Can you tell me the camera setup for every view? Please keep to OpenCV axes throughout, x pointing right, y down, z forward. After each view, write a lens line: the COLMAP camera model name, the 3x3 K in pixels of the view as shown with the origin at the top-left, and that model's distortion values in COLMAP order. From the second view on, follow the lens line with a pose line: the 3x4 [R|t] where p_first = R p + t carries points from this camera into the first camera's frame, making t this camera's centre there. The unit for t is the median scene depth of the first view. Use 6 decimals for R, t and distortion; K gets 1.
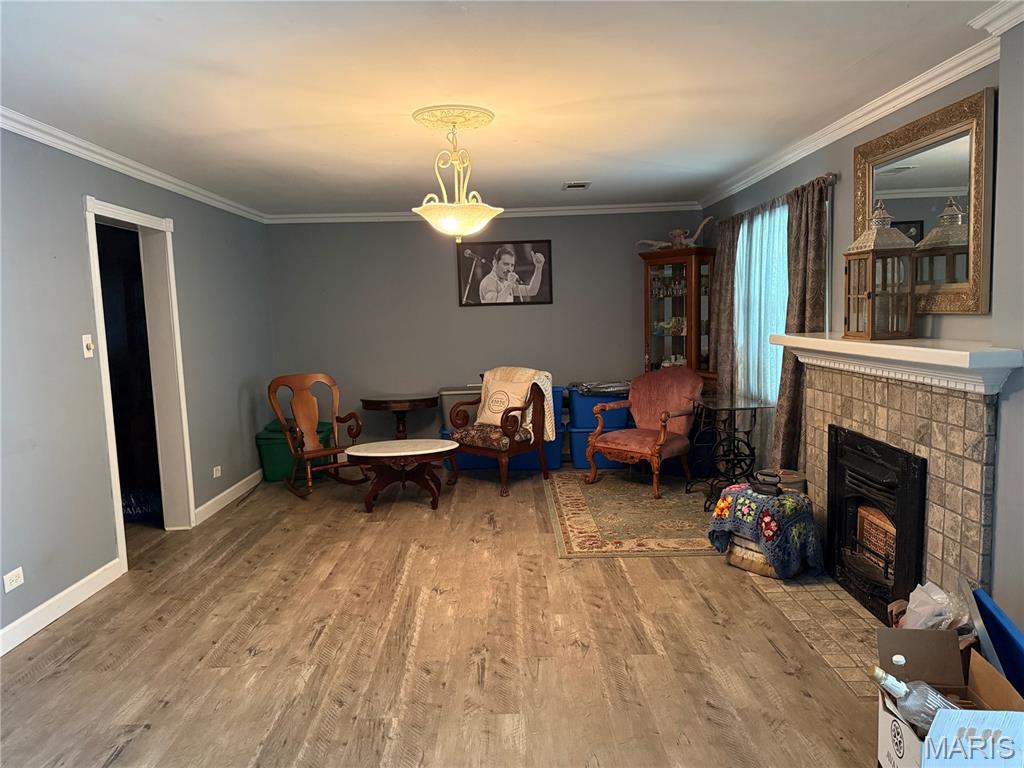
lens RADIAL K [[723.0, 0, 512.0], [0, 723.0, 384.0], [0, 0, 1]] dist [0.091410, -0.089142]
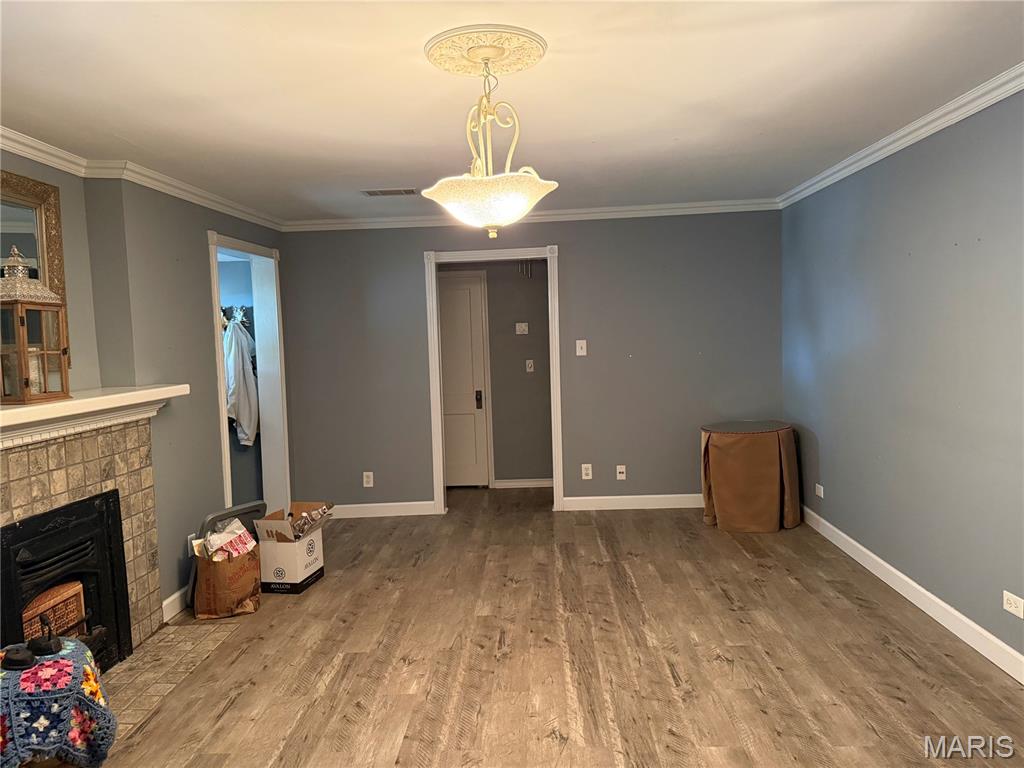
lens RADIAL K [[723.0, 0, 512.0], [0, 723.0, 384.0], [0, 0, 1]] dist [0.091410, -0.089142]
pose [[-0.996683, 0.062198, 0.052483, -0.130914], [0.070098, 0.983738, 0.165365, -0.191084], [-0.041344, 0.168496, -0.984835, 1.874205]]
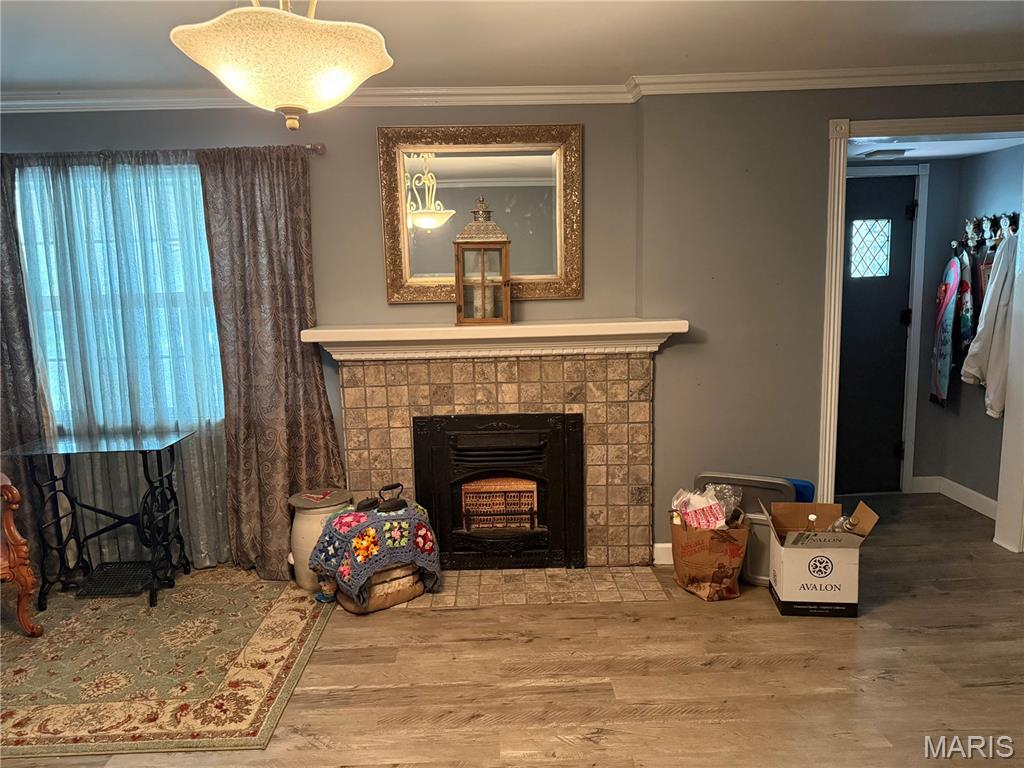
lens RADIAL K [[723.0, 0, 512.0], [0, 723.0, 384.0], [0, 0, 1]] dist [0.091410, -0.089142]
pose [[-0.019973, -0.106535, 0.994108, -0.584590], [0.124260, 0.986333, 0.108198, -0.085472], [-0.992049, 0.125689, -0.006462, 0.994806]]
